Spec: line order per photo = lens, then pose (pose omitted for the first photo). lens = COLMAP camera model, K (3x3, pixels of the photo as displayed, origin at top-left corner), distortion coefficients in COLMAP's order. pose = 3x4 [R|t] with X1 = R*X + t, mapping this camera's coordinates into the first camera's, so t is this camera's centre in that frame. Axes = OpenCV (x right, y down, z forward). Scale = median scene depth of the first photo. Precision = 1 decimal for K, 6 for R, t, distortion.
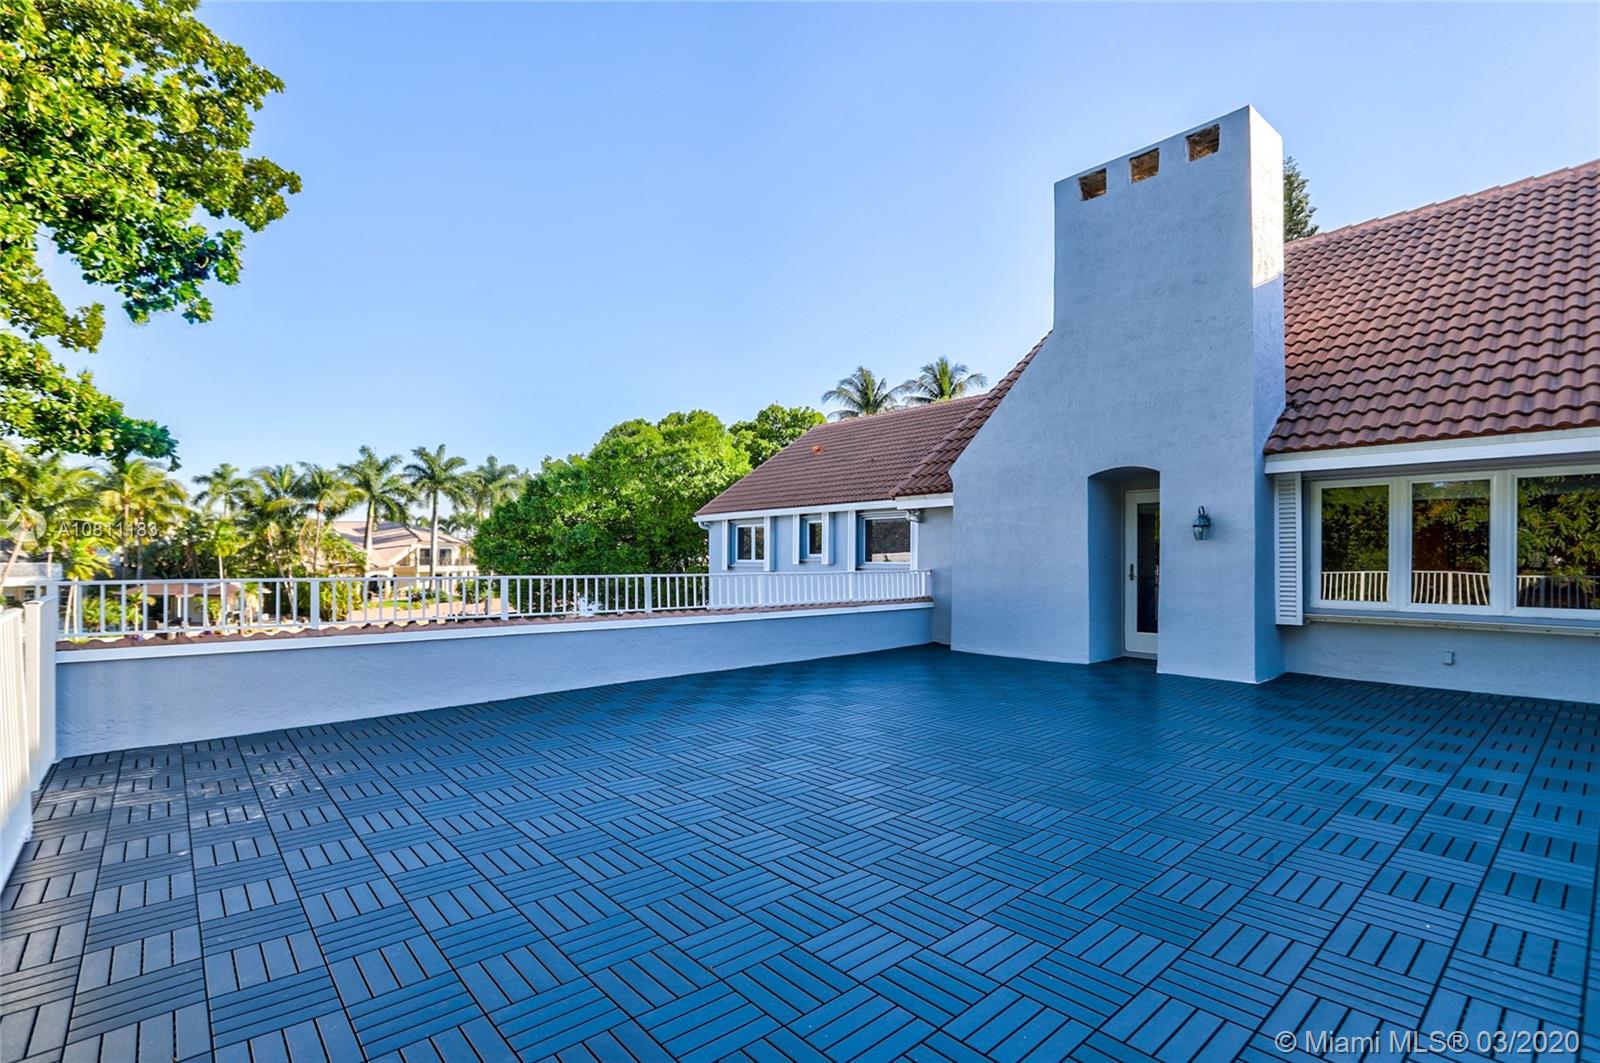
lens RADIAL K [[738.1, 0, 811.9], [0, 738.1, 555.0], [0, 0, 1]] dist [-0.025886, 0.000538]
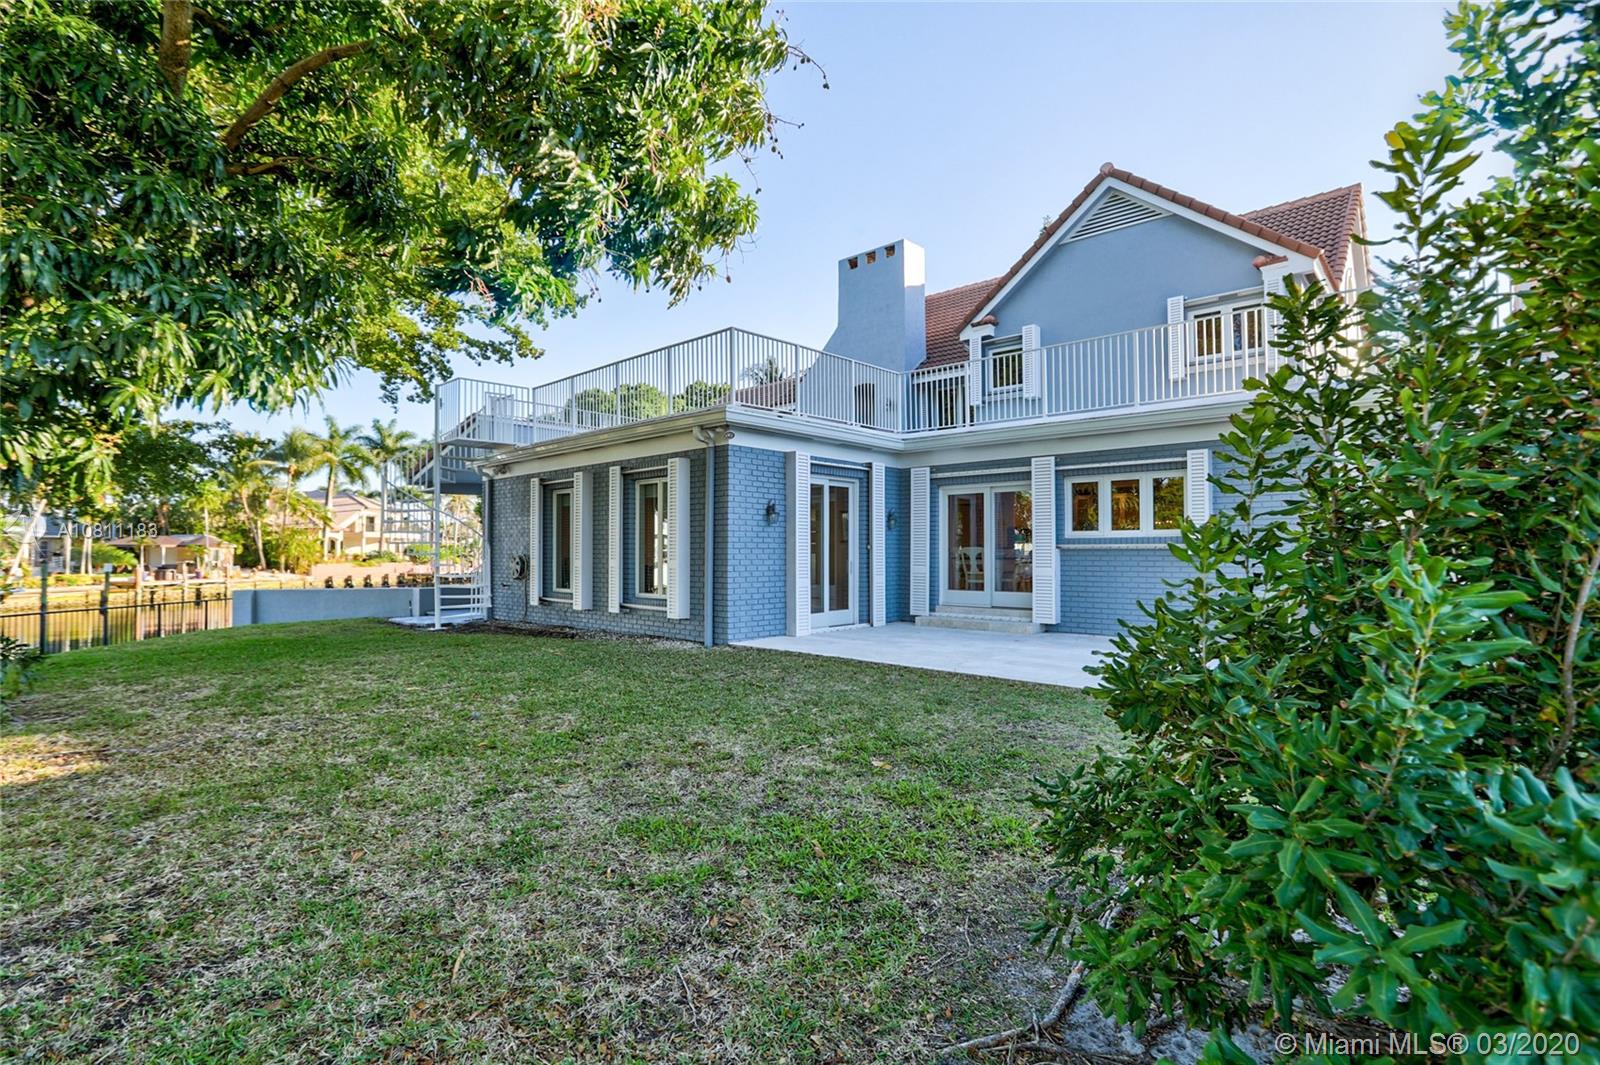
lens RADIAL K [[744.1, 0, 808.6], [0, 744.1, 535.5], [0, 0, 1]] dist [-0.031502, 0.014460]
pose [[0.994227, -0.007736, 0.107022, -0.001419], [0.009703, 0.999793, -0.017872, 0.063406], [-0.106861, 0.018807, 0.994096, -0.209065]]
